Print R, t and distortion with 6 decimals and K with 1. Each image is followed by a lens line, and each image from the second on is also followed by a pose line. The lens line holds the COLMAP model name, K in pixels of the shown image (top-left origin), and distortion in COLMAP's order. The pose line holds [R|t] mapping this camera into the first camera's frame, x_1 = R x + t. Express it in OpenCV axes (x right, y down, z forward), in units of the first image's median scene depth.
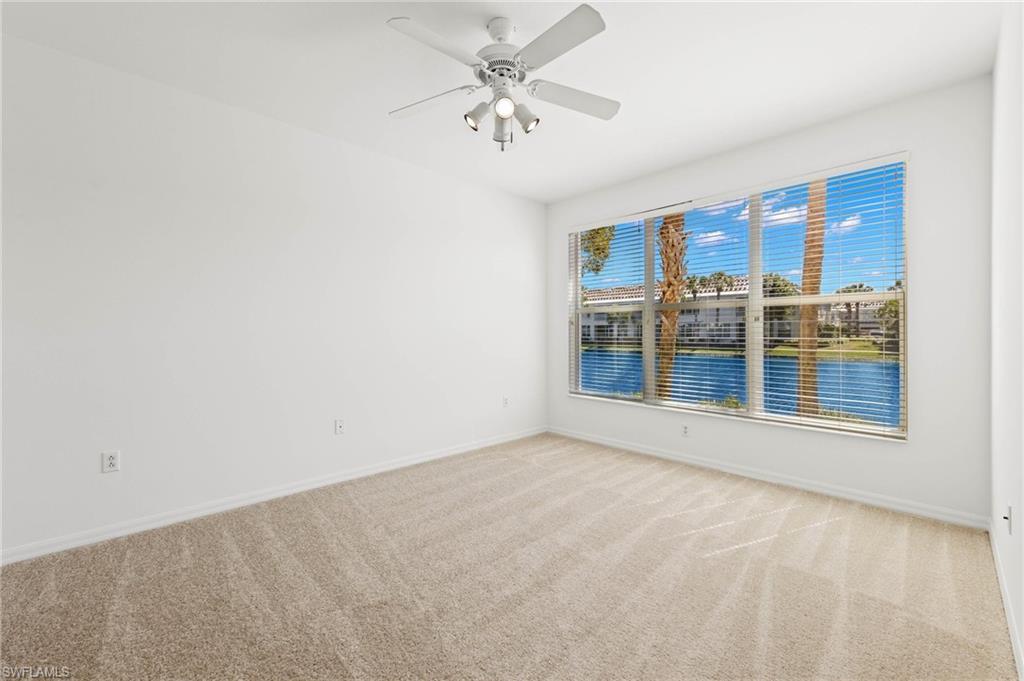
lens RADIAL K [[413.0, 0, 515.7], [0, 413.0, 333.4], [0, 0, 1]] dist [0.002315, 0.000258]
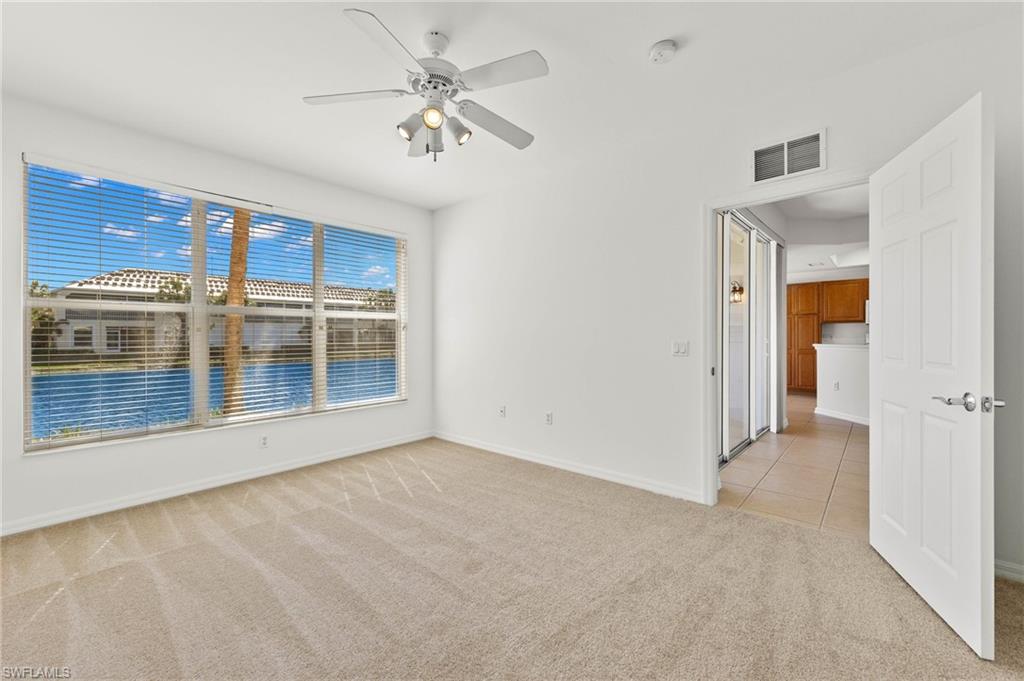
lens RADIAL K [[413.9, 0, 512.5], [0, 413.9, 335.0], [0, 0, 1]] dist [0.000832, 0.000272]
pose [[-0.071719, 0.006068, 0.997406, -0.665968], [0.008550, 0.999948, -0.005468, -0.002780], [-0.997388, 0.008136, -0.071768, 0.553681]]
